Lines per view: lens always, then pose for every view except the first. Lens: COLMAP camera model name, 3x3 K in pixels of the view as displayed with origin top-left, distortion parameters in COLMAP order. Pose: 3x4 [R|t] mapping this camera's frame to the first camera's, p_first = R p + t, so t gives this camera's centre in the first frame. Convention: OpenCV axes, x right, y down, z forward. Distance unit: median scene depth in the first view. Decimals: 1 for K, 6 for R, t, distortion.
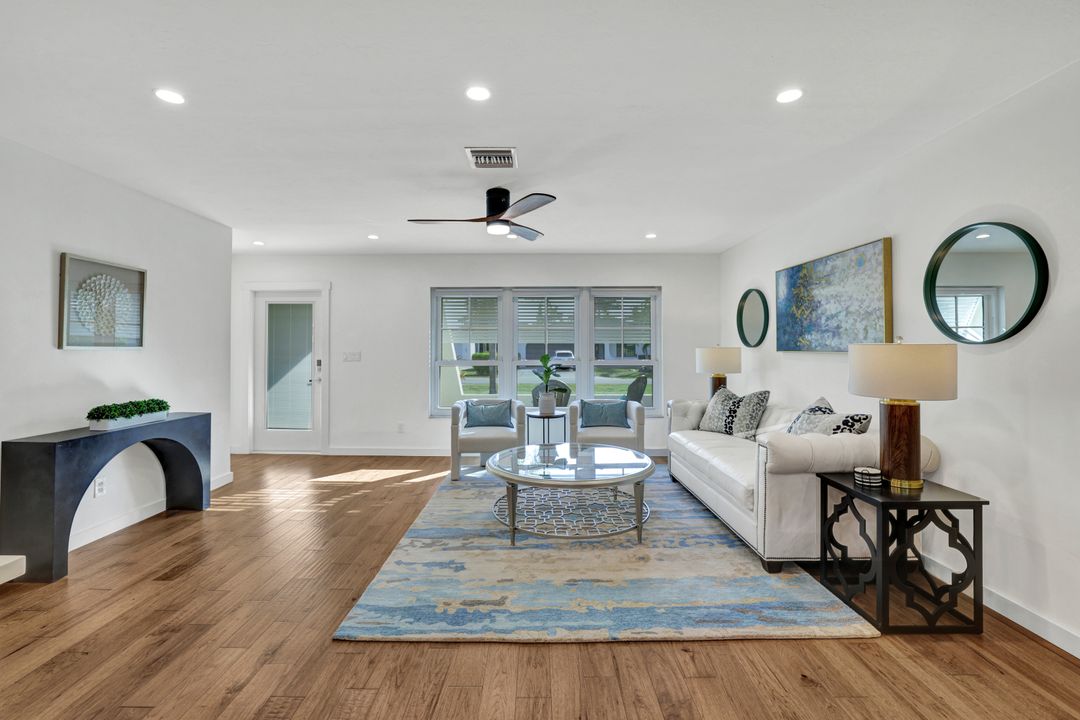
lens RADIAL K [[461.5, 0, 538.6], [0, 461.5, 352.2], [0, 0, 1]] dist [-0.042592, 0.016230]
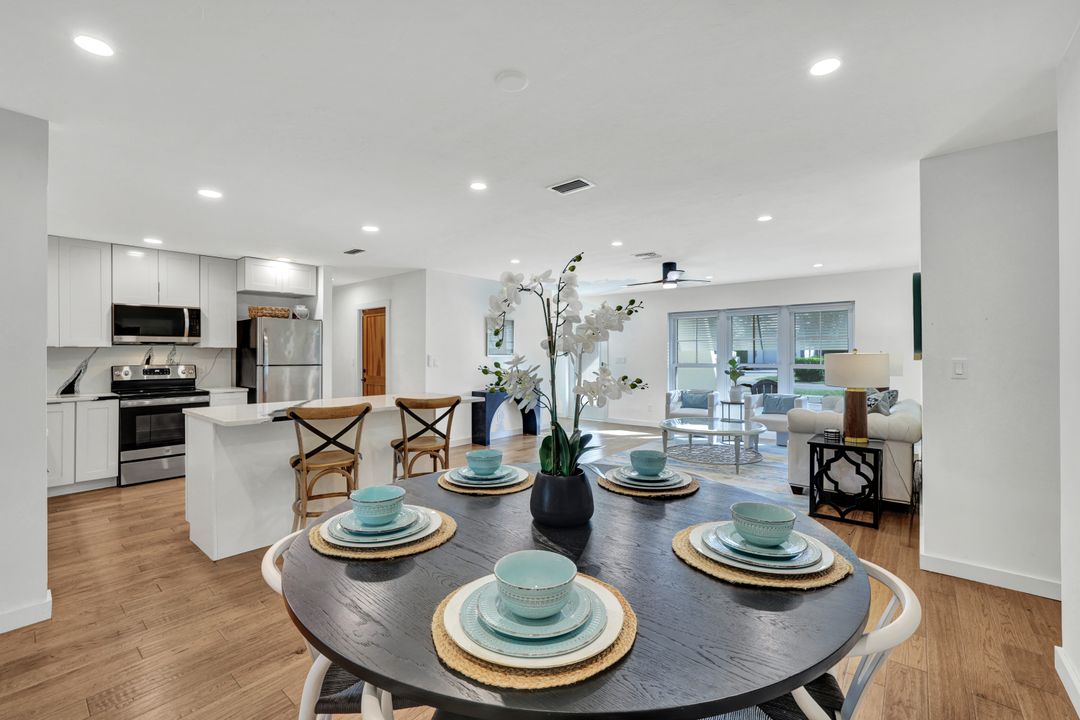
lens RADIAL K [[461.5, 0, 538.6], [0, 461.5, 352.2], [0, 0, 1]] dist [-0.042592, 0.016230]
pose [[0.758896, -0.006432, -0.651180, 0.673595], [-0.002271, 0.999919, -0.012524, 0.003675], [0.651208, 0.010983, 0.758820, -0.626055]]
